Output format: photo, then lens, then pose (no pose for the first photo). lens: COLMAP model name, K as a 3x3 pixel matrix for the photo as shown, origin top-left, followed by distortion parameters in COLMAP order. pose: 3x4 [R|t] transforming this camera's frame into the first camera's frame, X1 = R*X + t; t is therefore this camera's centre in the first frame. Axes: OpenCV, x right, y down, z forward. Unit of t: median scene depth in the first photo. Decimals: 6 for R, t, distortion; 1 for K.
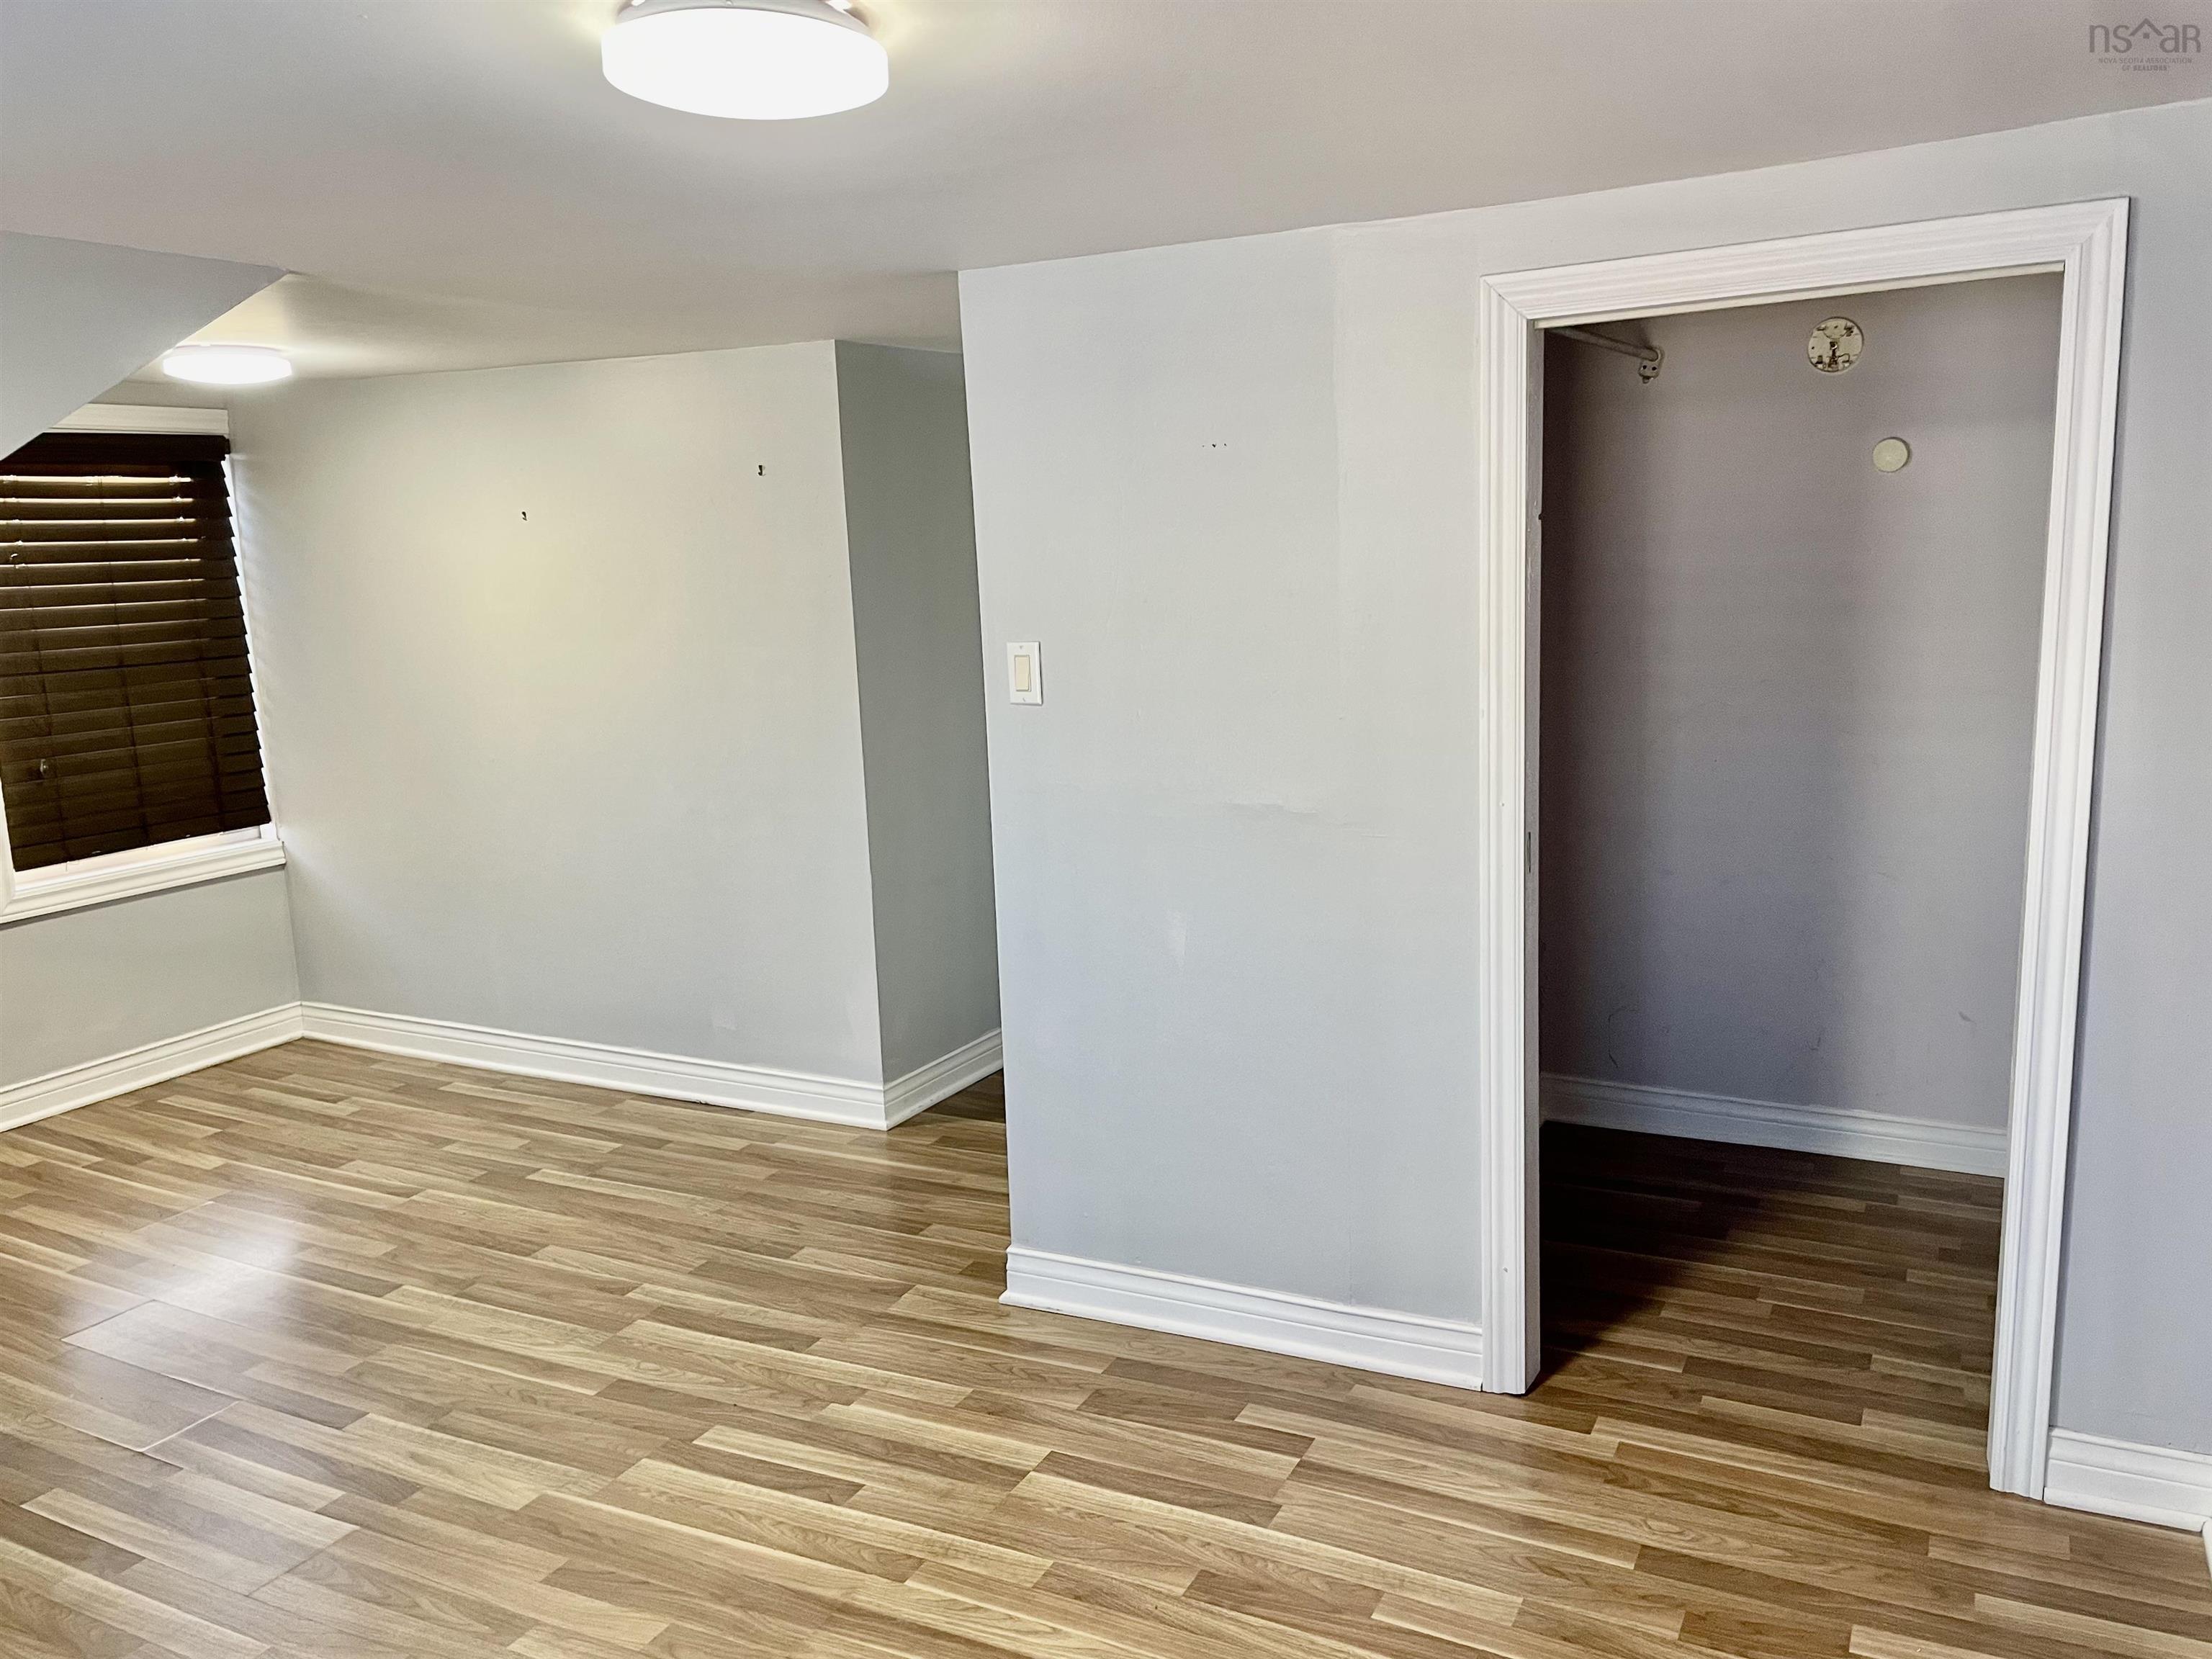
lens RADIAL K [[1672.9, 0, 1116.7], [0, 1672.9, 813.7], [0, 0, 1]] dist [0.111715, -0.148869]
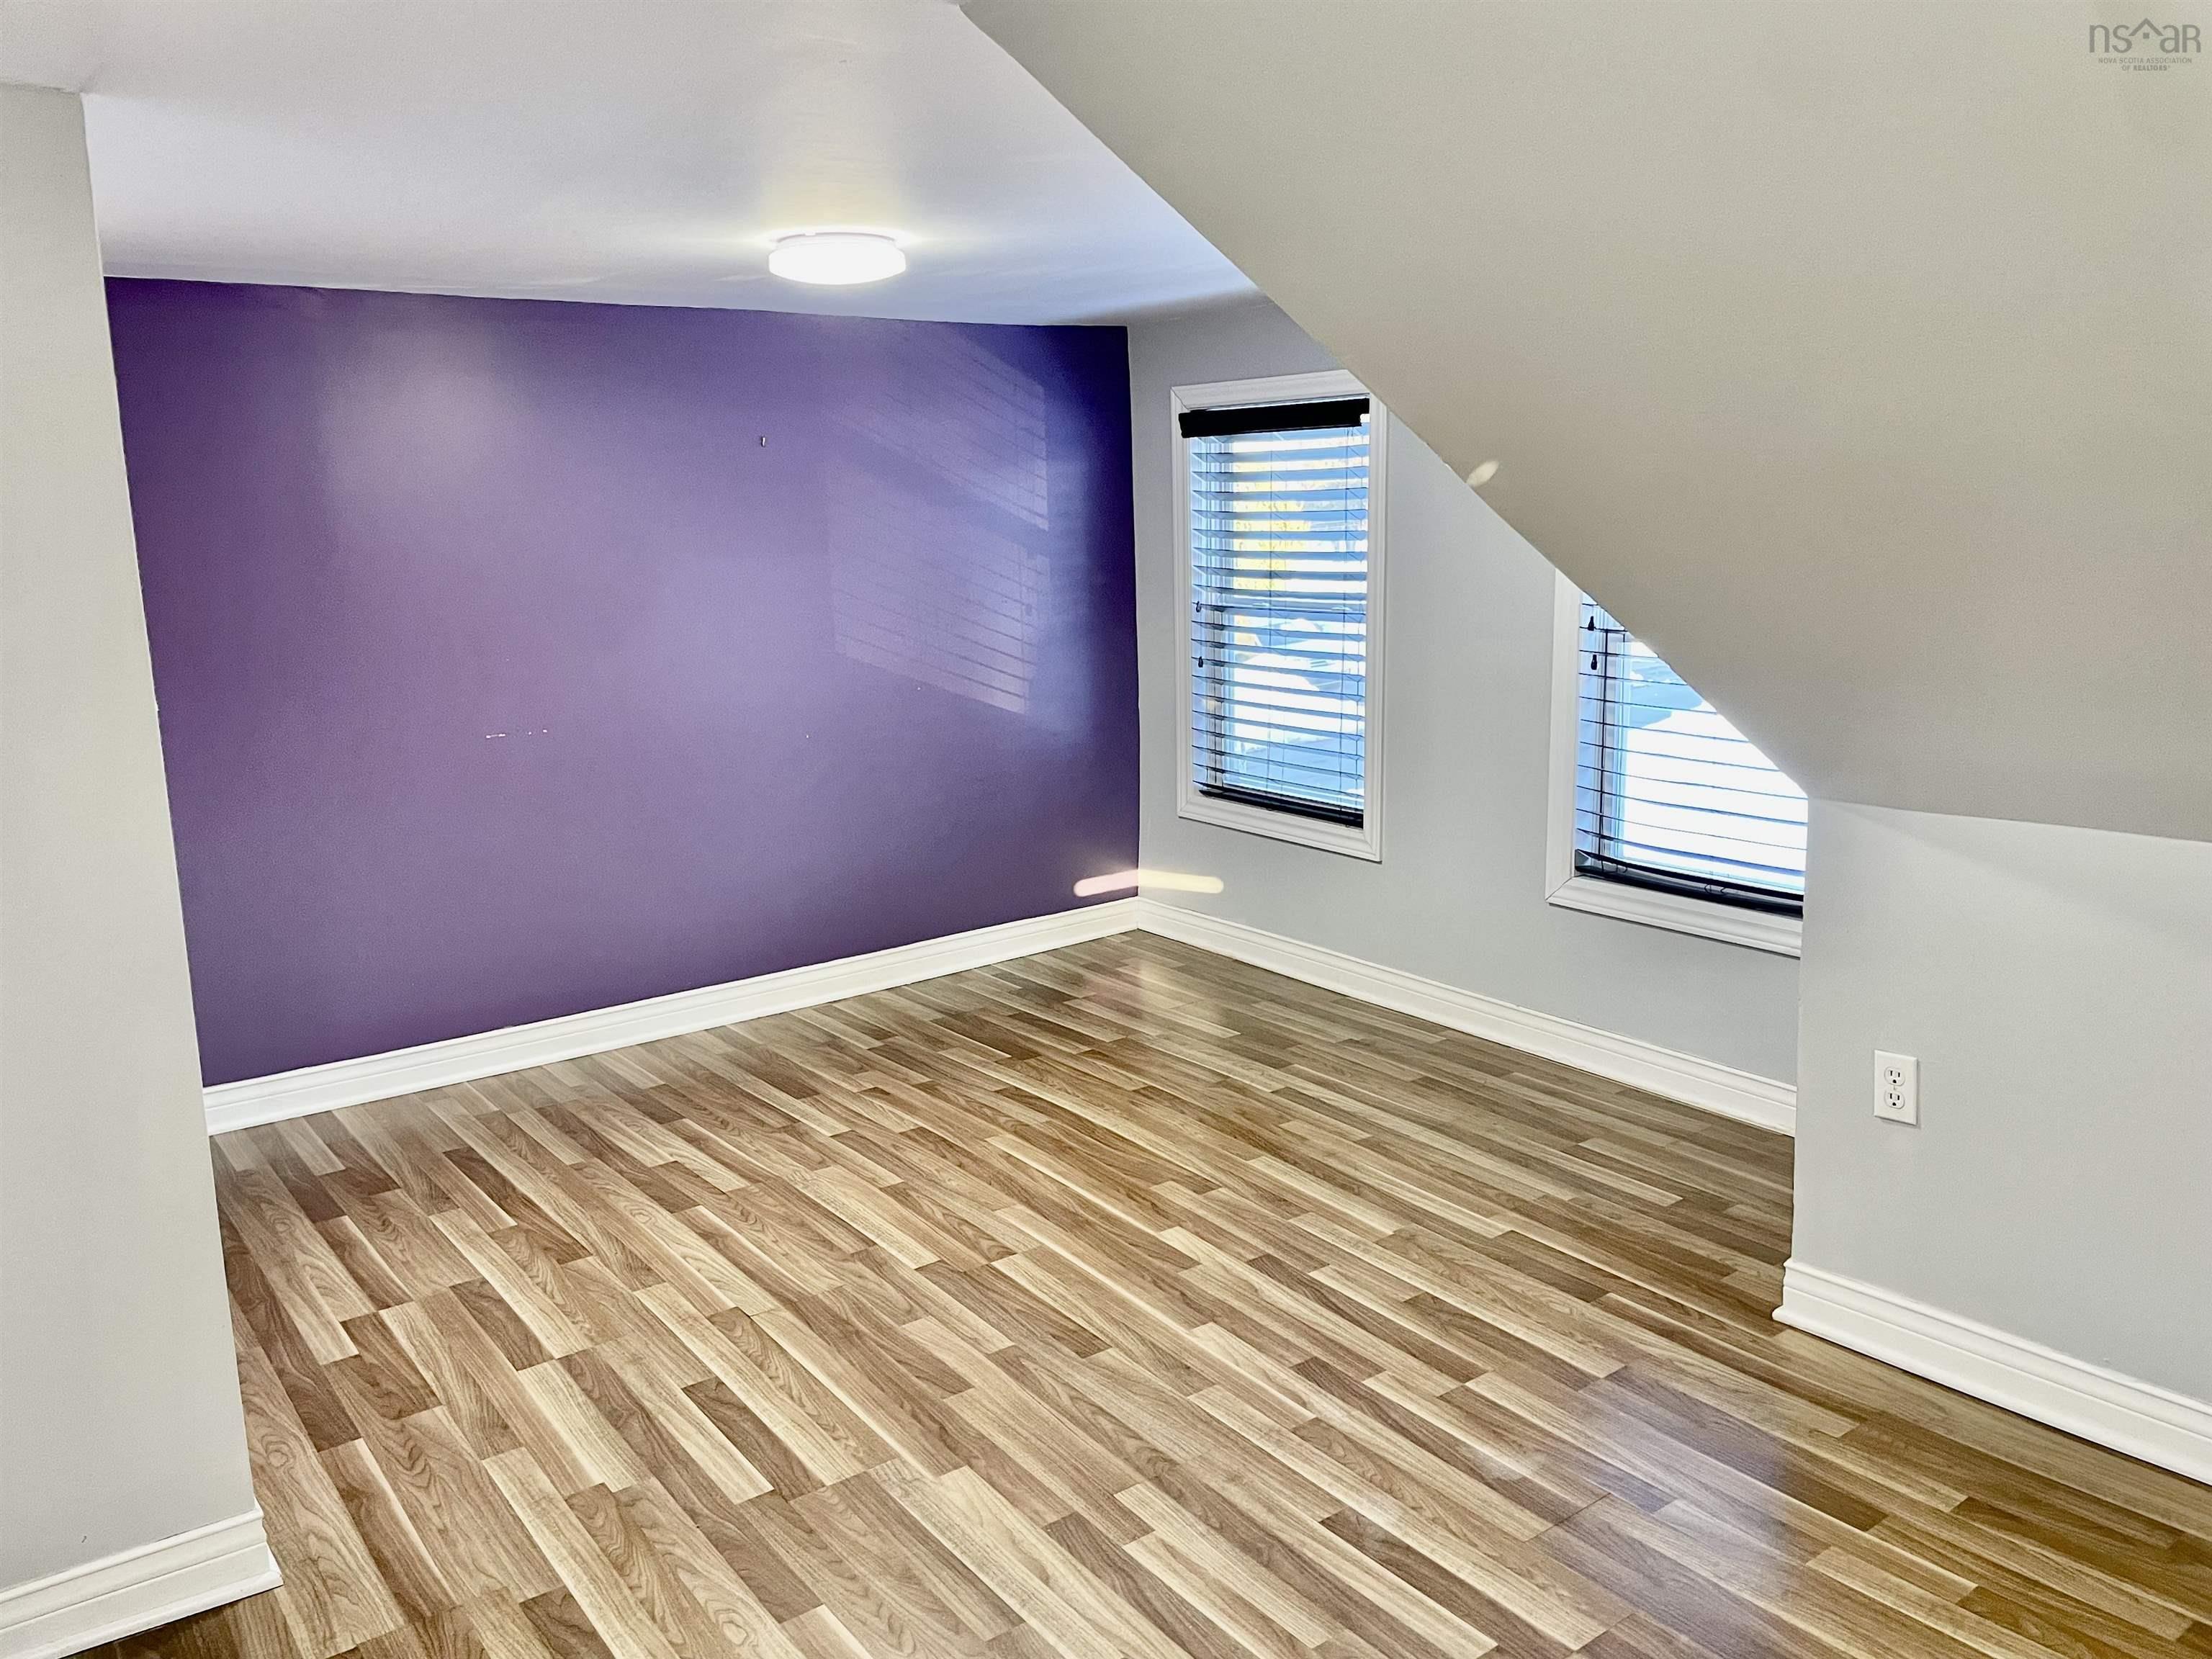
lens RADIAL K [[1672.9, 0, 1116.7], [0, 1672.9, 813.7], [0, 0, 1]] dist [0.111715, -0.148869]
pose [[-0.898879, -0.016160, 0.437899, -0.856842], [0.130542, 0.944070, 0.302804, -0.228510], [-0.418301, 0.329348, -0.846495, 1.679953]]
